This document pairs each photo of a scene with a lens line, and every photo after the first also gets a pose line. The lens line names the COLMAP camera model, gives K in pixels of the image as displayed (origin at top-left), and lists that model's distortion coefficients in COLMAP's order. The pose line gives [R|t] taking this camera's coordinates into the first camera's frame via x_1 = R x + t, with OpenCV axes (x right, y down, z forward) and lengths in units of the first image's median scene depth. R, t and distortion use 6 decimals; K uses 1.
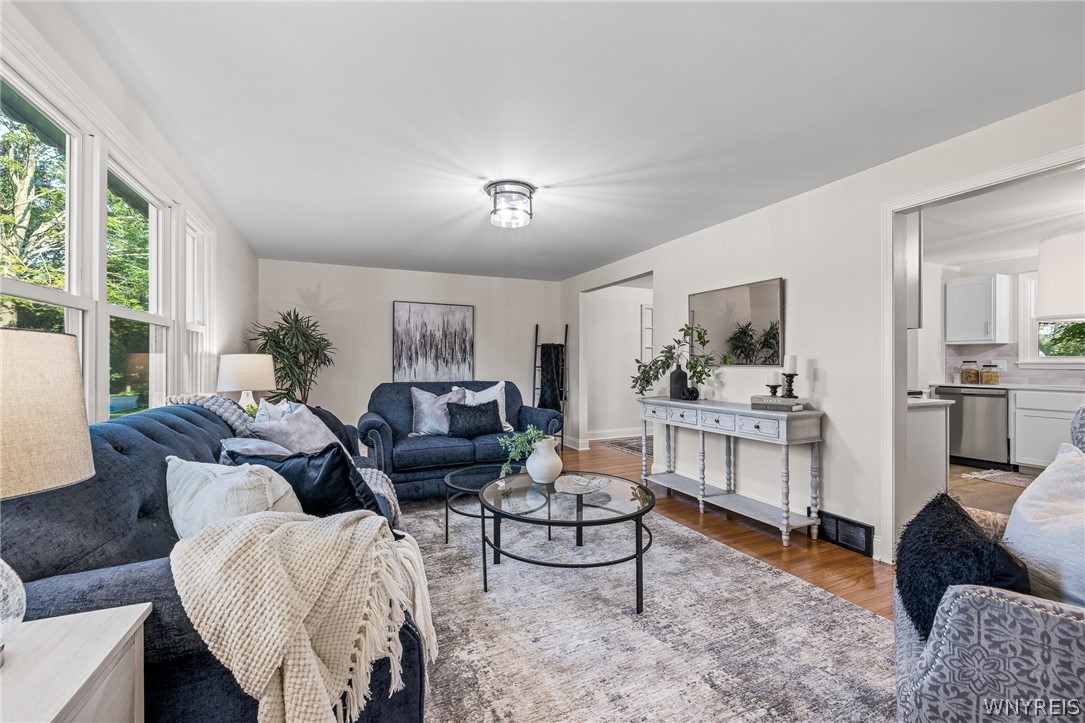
lens RADIAL K [[457.8, 0, 537.1], [0, 457.8, 365.0], [0, 0, 1]] dist [0.001547, -0.000042]
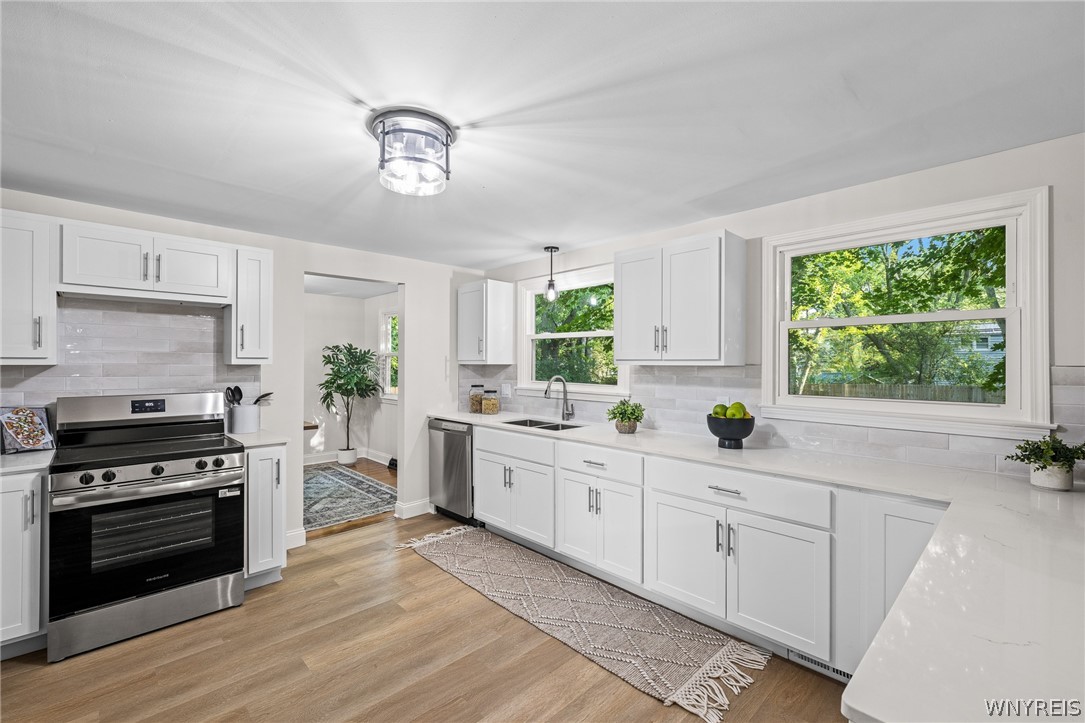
lens RADIAL K [[457.8, 0, 540.9], [0, 457.8, 364.1], [0, 0, 1]] dist [0.001547, -0.000042]
pose [[0.941143, 0.003804, 0.337988, 1.055863], [-0.004059, 0.999992, 0.000048, -0.063431], [-0.337985, -0.001417, 0.941150, 0.256159]]
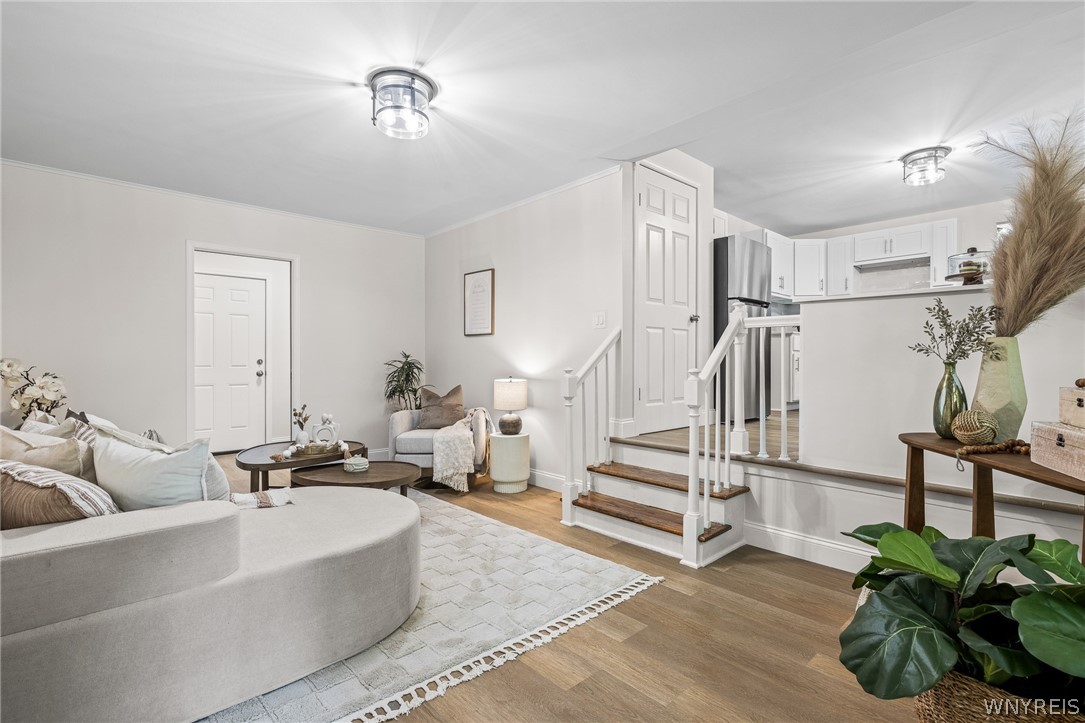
lens RADIAL K [[505.0, 0, 539.0], [0, 505.0, 363.9], [0, 0, 1]] dist [-0.011293, 0.002646]
pose [[0.305035, 0.007729, -0.952310, 1.861049], [-0.003204, 0.999970, 0.007090, 0.142167], [0.952336, 0.000889, 0.305051, -0.374487]]
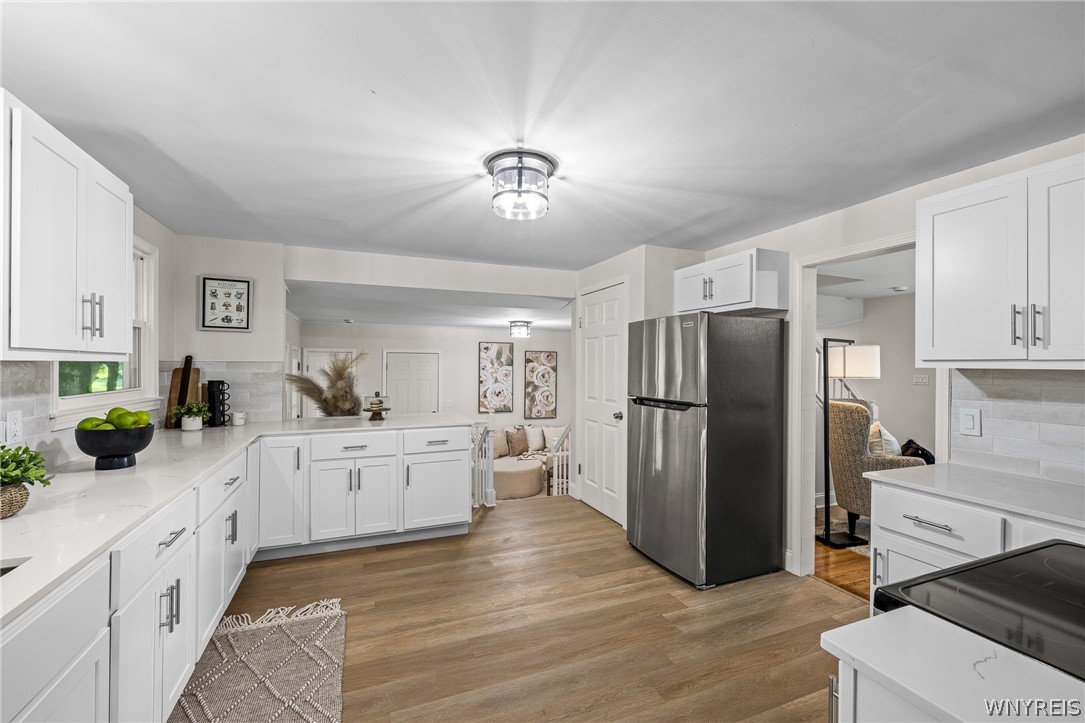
lens RADIAL K [[457.8, 0, 538.3], [0, 457.8, 366.6], [0, 0, 1]] dist [0.001547, -0.000042]
pose [[-0.998948, -0.006018, 0.045466, 1.043133], [-0.005783, 0.999969, 0.005292, -0.061842], [-0.045496, 0.005024, -0.998952, 1.284711]]
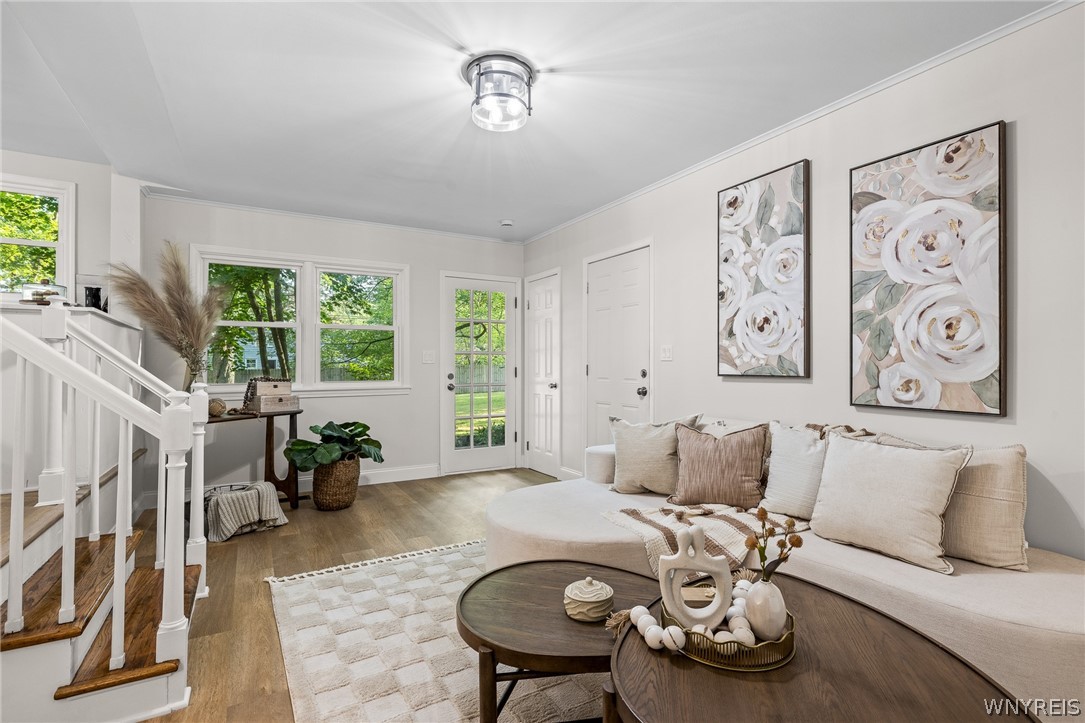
lens RADIAL K [[505.0, 0, 543.7], [0, 505.0, 360.6], [0, 0, 1]] dist [-0.011293, 0.002646]
pose [[-0.103180, 0.012753, 0.994581, 0.587389], [0.004534, 0.999913, -0.012351, 0.134237], [-0.994652, 0.003235, -0.103229, -0.333709]]
